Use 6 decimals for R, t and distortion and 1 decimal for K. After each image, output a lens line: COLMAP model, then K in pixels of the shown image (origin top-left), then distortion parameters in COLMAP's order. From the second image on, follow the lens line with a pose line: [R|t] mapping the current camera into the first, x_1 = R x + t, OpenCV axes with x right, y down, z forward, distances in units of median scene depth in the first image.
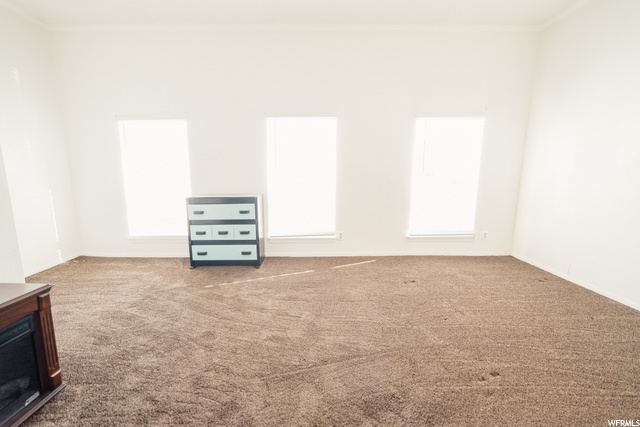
lens RADIAL K [[251.3, 0, 319.4], [0, 251.3, 207.8], [0, 0, 1]] dist [0.000006, 0.006349]
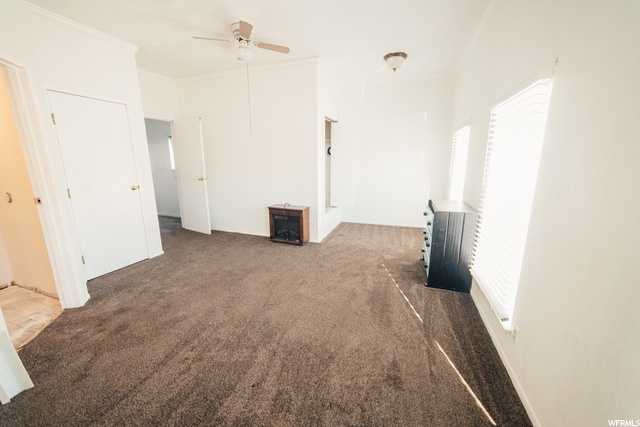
lens RADIAL K [[251.3, 0, 319.4], [0, 251.3, 207.8], [0, 0, 1]] dist [0.000006, 0.006349]
pose [[-0.331869, 0.188624, -0.924275, 0.826633], [-0.145554, 0.957832, 0.247734, -0.250469], [0.932029, 0.216747, -0.290419, 1.010069]]
